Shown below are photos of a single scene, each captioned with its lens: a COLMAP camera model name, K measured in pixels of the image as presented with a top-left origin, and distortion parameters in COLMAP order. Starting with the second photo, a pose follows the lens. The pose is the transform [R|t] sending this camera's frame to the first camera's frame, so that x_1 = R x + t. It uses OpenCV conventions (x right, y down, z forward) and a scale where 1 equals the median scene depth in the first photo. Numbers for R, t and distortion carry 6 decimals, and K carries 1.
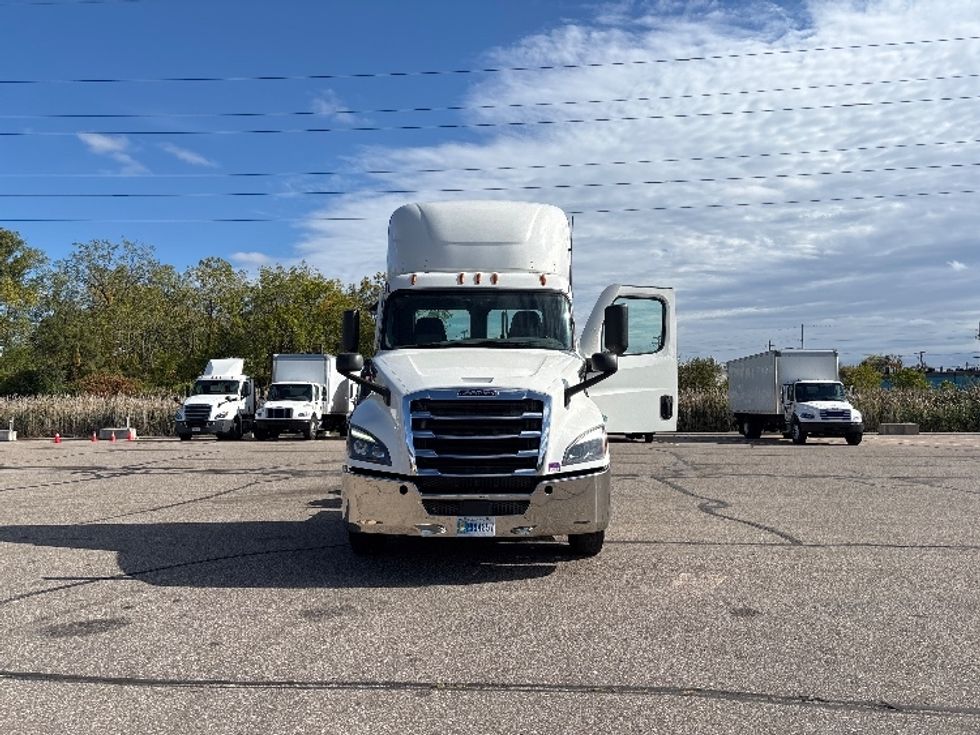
lens RADIAL K [[755.6, 0, 468.4], [0, 755.6, 327.8], [0, 0, 1]] dist [0.053661, 0.001125]
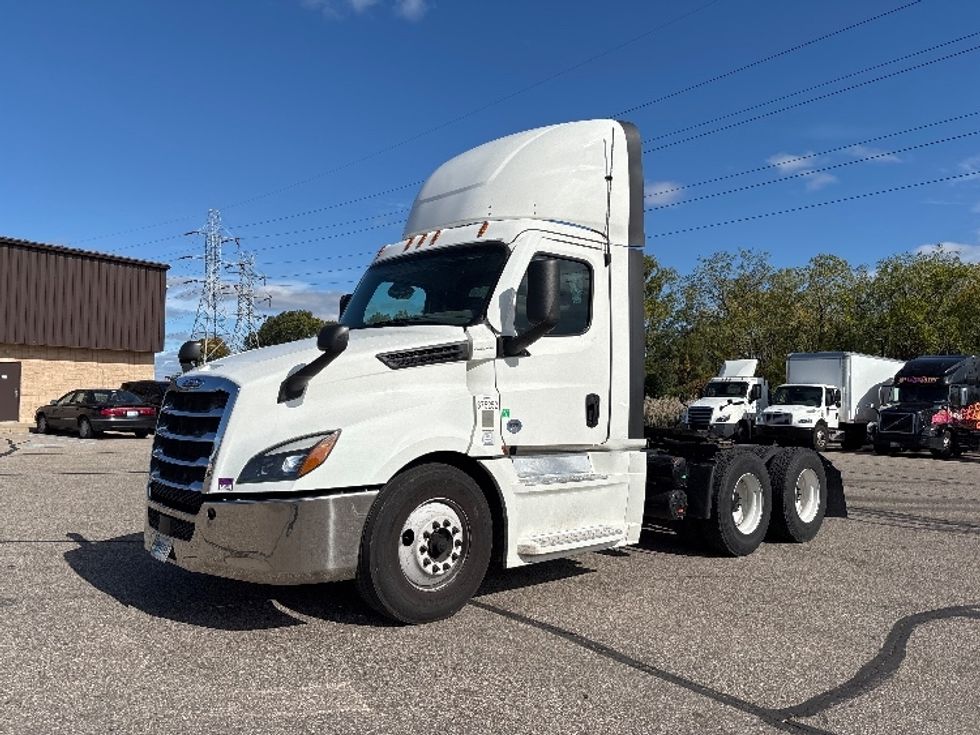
lens RADIAL K [[742.6, 0, 485.5], [0, 742.6, 367.3], [0, 0, 1]] dist [0.034652, -0.056714]
pose [[0.677901, -0.016208, -0.734975, 0.164176], [0.048932, 0.998535, 0.023112, 0.013507], [0.733523, -0.051631, 0.677701, 0.141813]]
